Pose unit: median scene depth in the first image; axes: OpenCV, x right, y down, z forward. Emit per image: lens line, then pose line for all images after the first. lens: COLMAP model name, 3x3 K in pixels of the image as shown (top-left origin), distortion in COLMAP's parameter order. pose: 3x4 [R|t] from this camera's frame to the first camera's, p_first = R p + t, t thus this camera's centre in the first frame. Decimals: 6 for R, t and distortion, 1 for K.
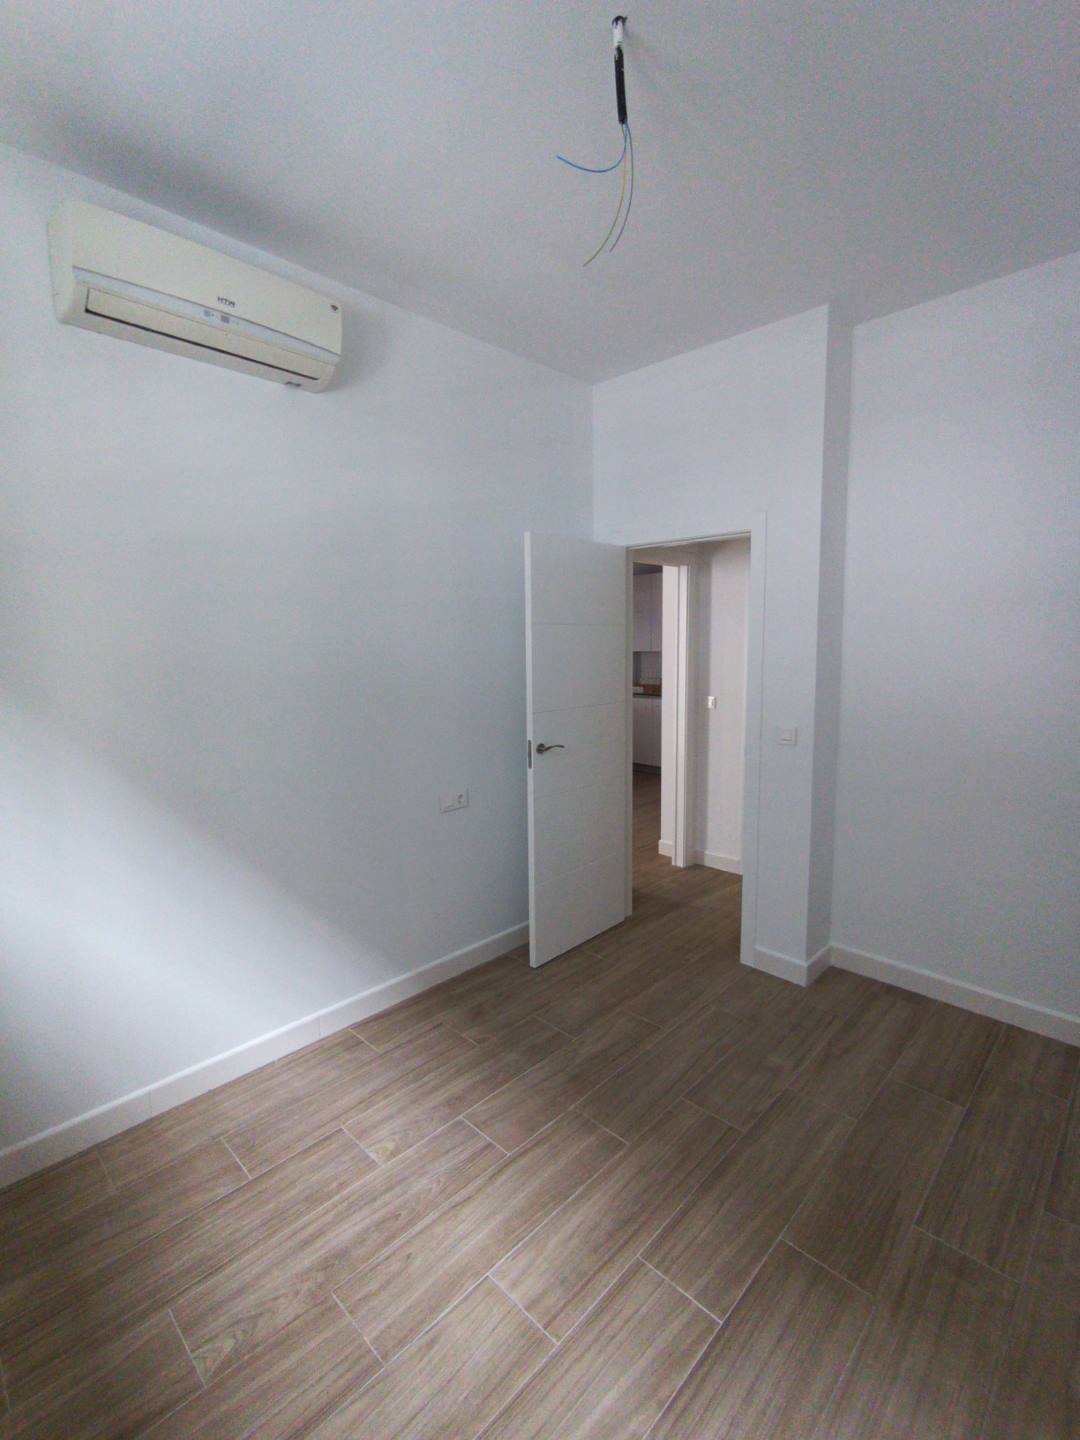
lens RADIAL K [[662.1, 0, 540.0], [0, 662.1, 720.0], [0, 0, 1]] dist [-0.001031, -0.000197]
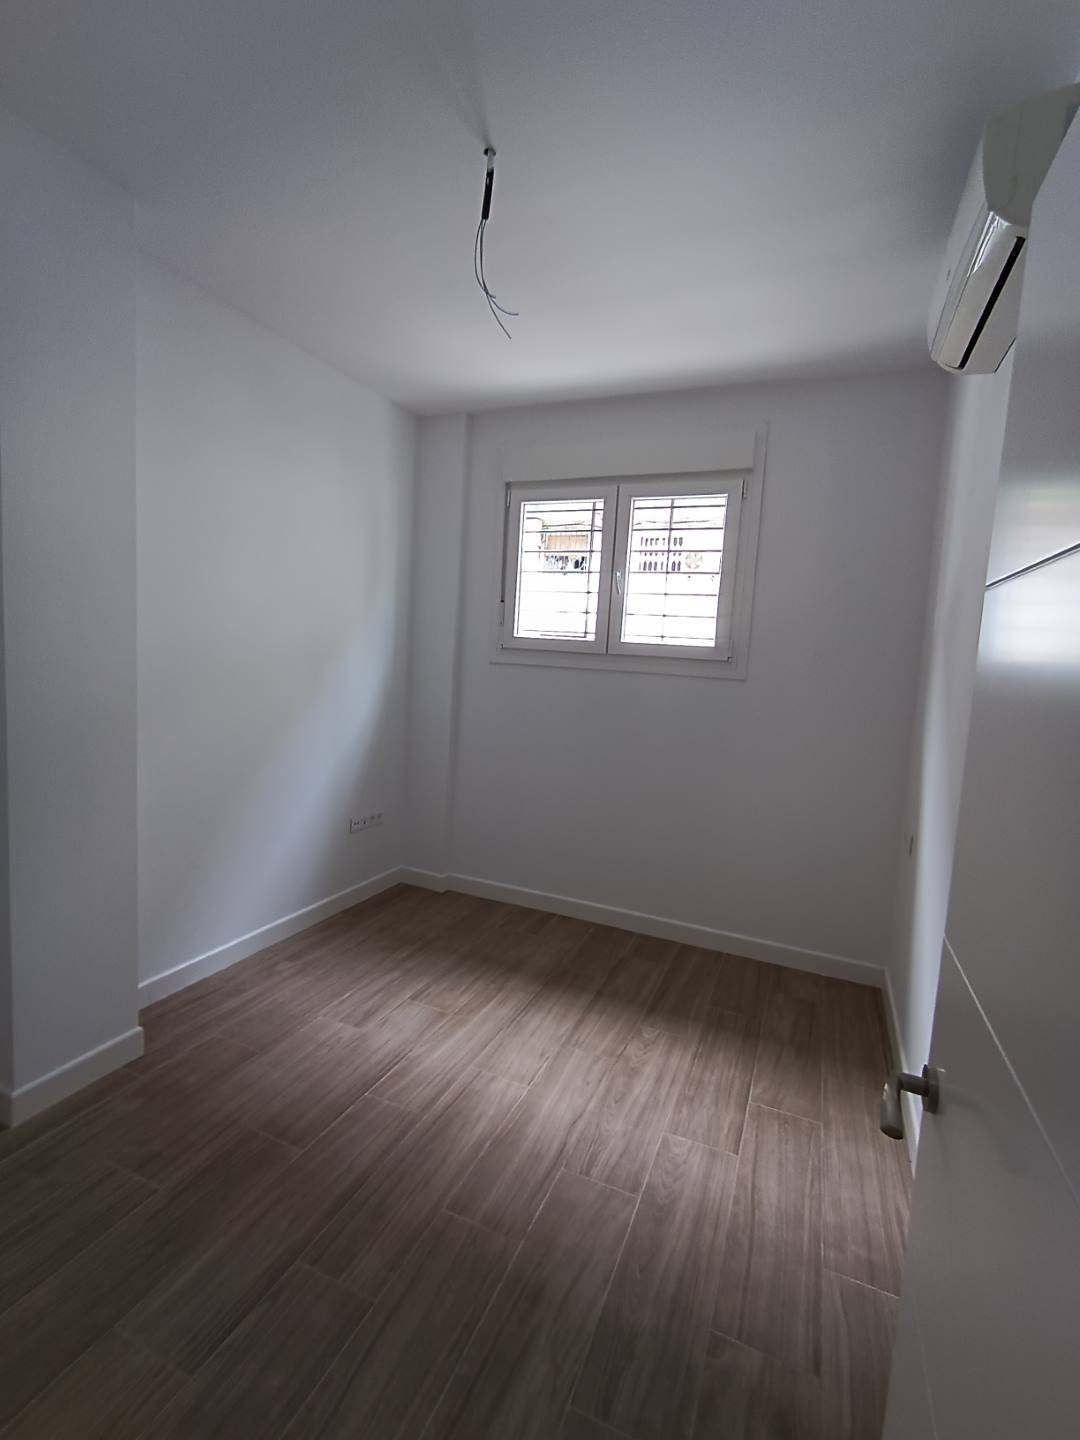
lens RADIAL K [[662.1, 0, 540.0], [0, 662.1, 720.0], [0, 0, 1]] dist [-0.001031, -0.000197]
pose [[-0.932406, -0.004808, -0.361380, 0.378805], [-0.089077, 0.972122, 0.216895, -0.218457], [0.350262, 0.234425, -0.906841, 1.915804]]
